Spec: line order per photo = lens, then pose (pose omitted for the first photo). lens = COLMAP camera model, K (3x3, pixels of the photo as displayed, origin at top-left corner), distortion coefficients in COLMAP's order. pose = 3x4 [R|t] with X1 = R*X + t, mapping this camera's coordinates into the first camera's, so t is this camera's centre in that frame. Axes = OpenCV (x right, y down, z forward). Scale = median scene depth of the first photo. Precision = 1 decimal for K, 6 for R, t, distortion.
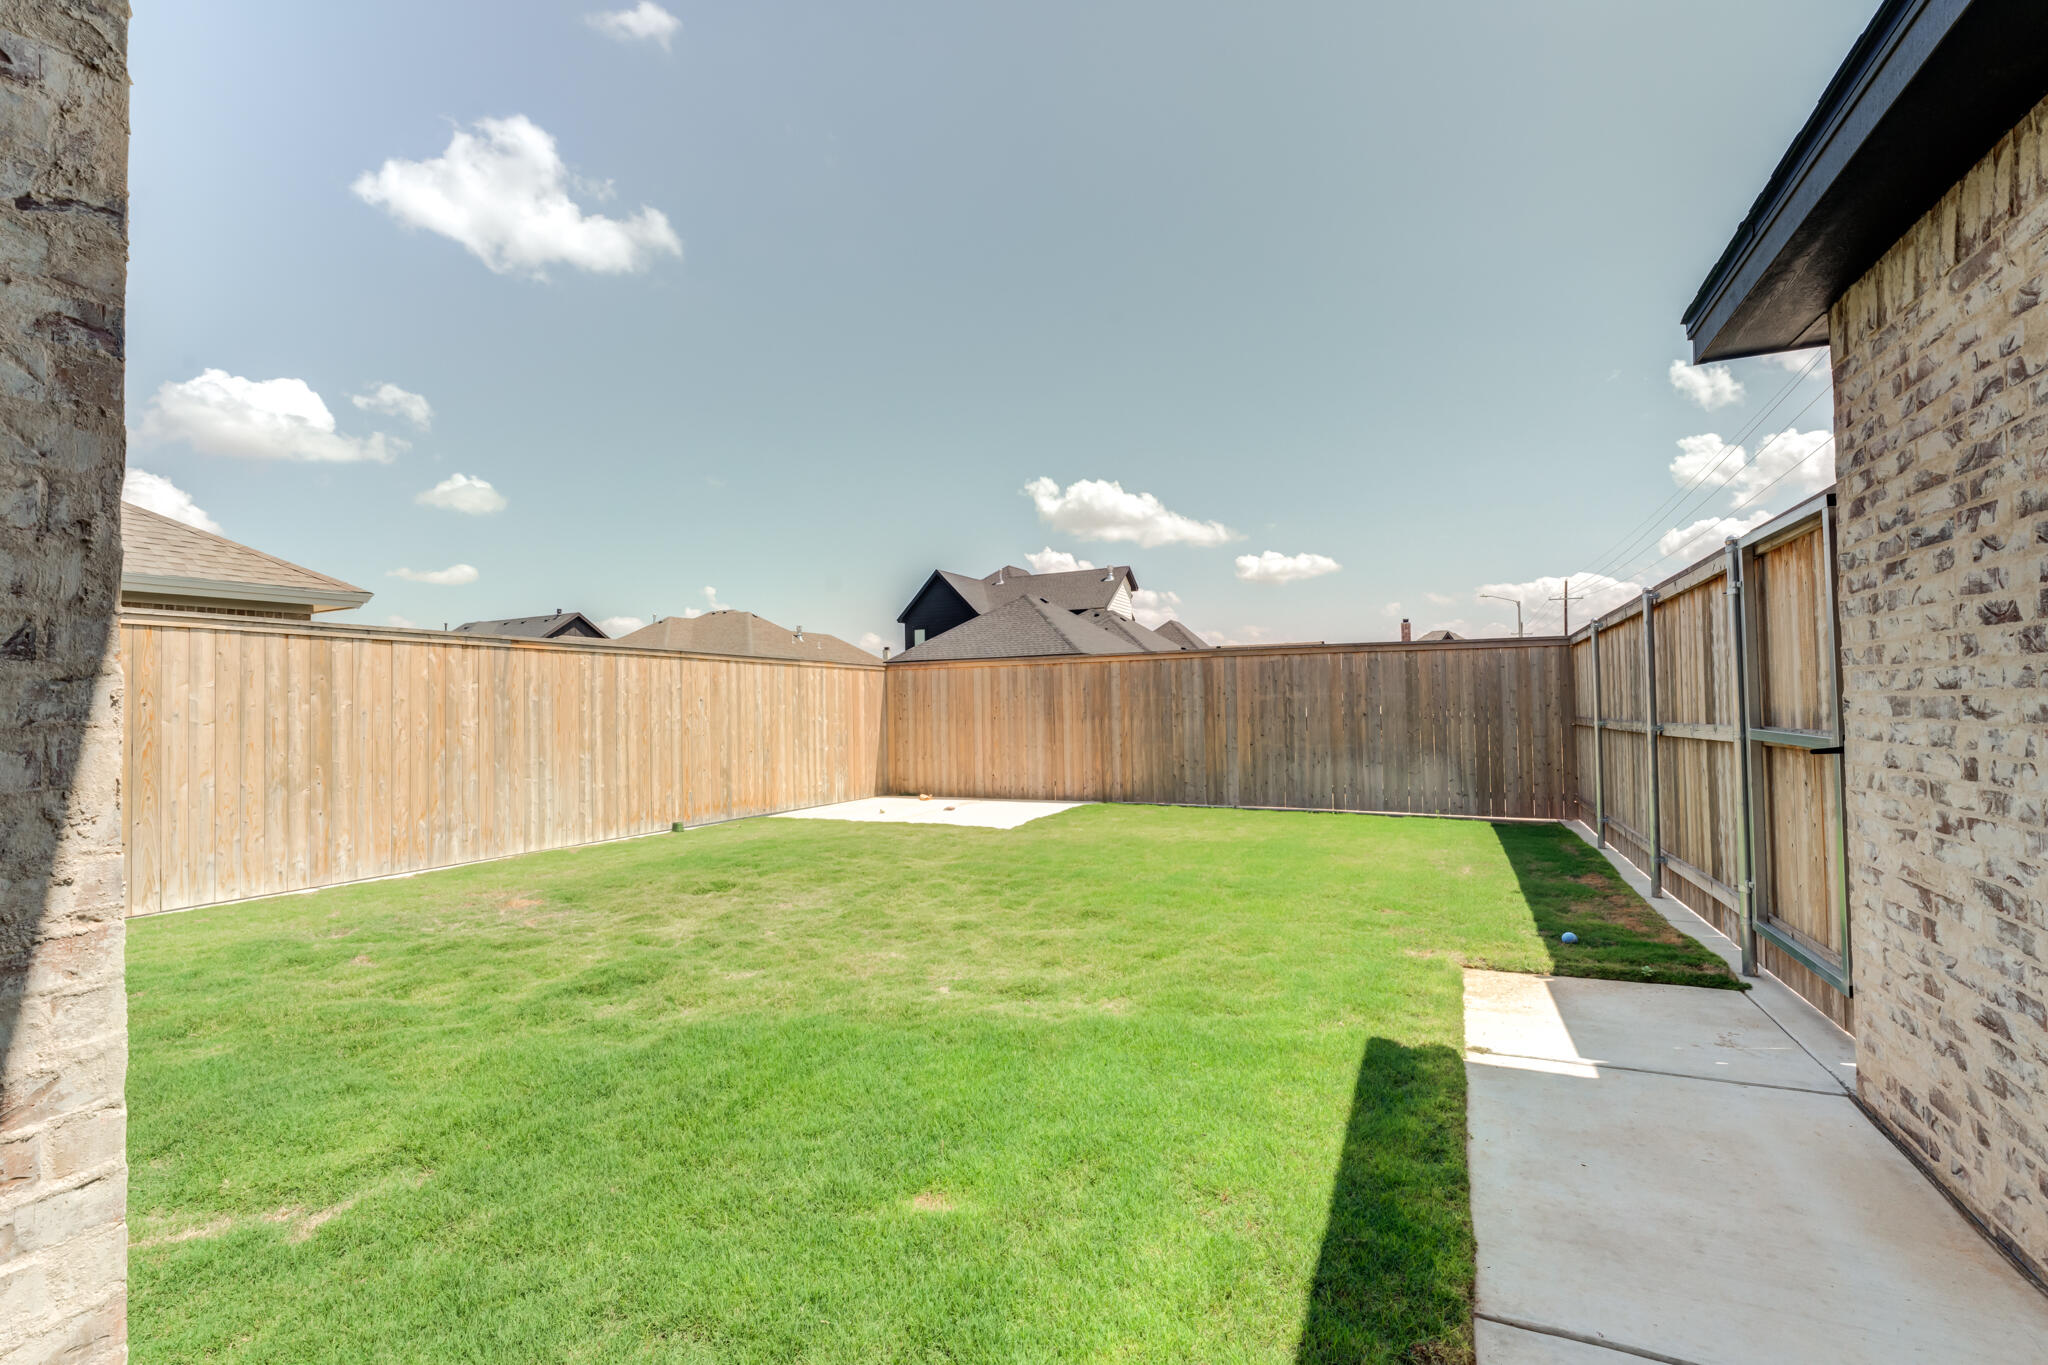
lens RADIAL K [[920.8, 0, 1008.1], [0, 920.8, 675.0], [0, 0, 1]] dist [-0.003173, -0.000246]
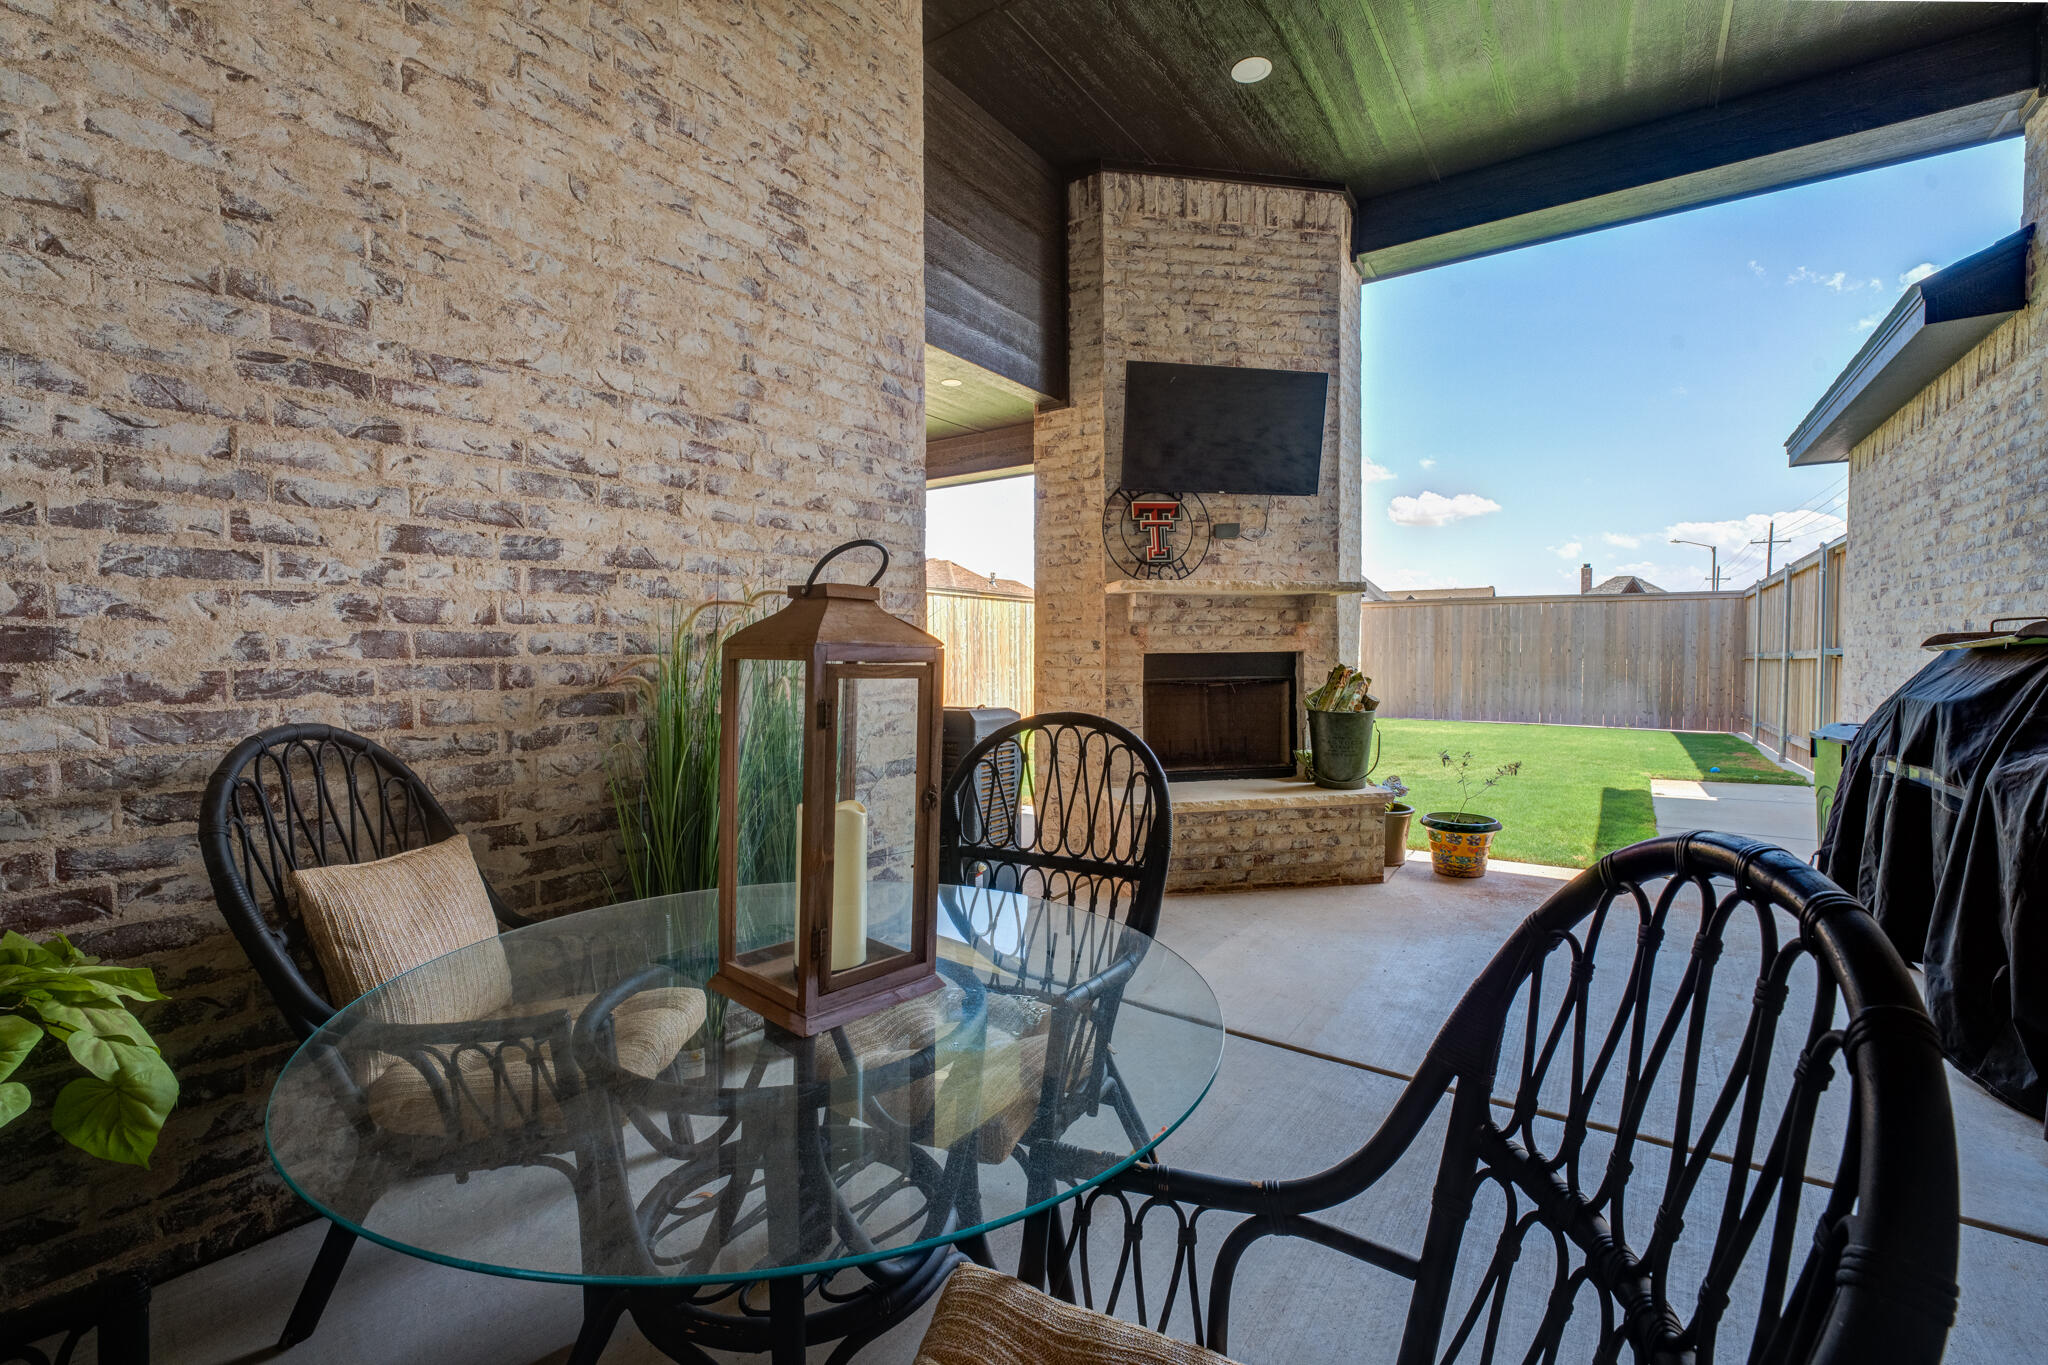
lens RADIAL K [[920.8, 0, 1021.8], [0, 920.8, 678.1], [0, 0, 1]] dist [-0.003173, -0.000246]
pose [[0.990661, 0.016222, -0.135378, -0.236546], [-0.007559, 0.997904, 0.064264, 0.004827], [0.136137, -0.062641, 0.988708, -0.457768]]
